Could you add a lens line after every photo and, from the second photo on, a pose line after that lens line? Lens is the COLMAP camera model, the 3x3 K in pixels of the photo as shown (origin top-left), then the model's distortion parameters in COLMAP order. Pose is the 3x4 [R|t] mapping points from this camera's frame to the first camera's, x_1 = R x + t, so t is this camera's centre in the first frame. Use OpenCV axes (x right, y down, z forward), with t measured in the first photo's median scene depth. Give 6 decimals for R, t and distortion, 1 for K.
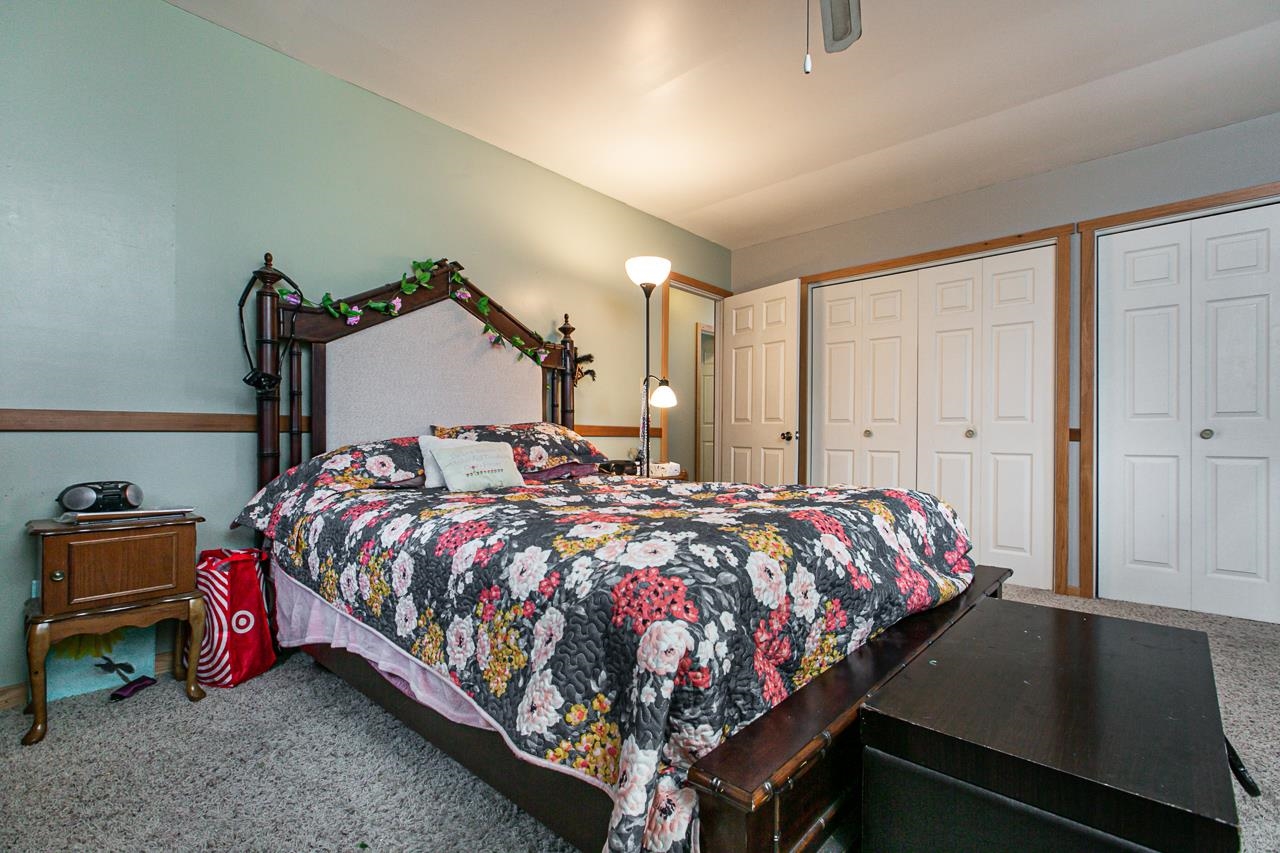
lens RADIAL K [[578.1, 0, 640.0], [0, 578.1, 426.5], [0, 0, 1]] dist [0.000213, 0.000276]
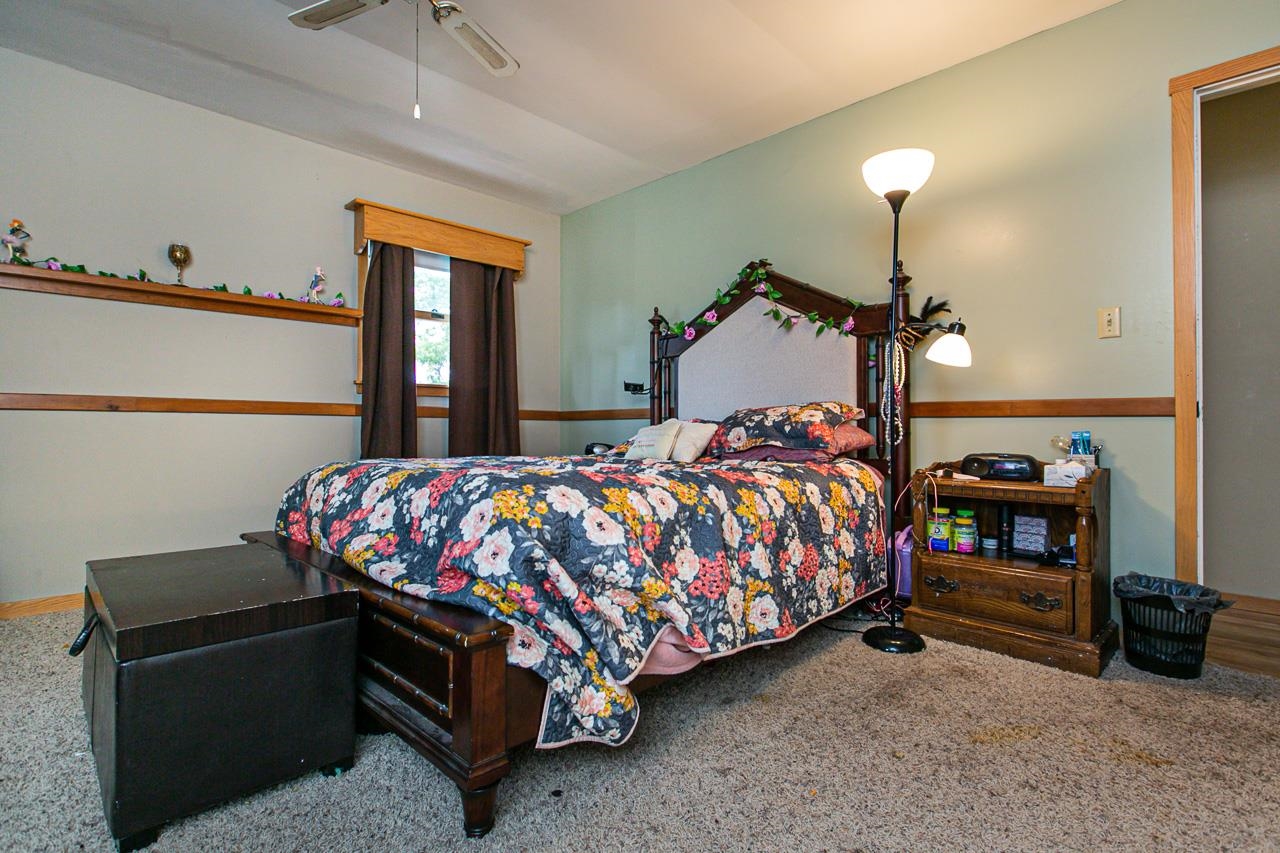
lens RADIAL K [[616.3, 0, 640.0], [0, 616.3, 426.5], [0, 0, 1]] dist [-0.000345, -0.000016]
pose [[-0.113055, -0.008841, -0.993549, 0.928867], [-0.004669, 0.999954, -0.008367, 0.044145], [0.993578, 0.003693, -0.113091, 0.971212]]
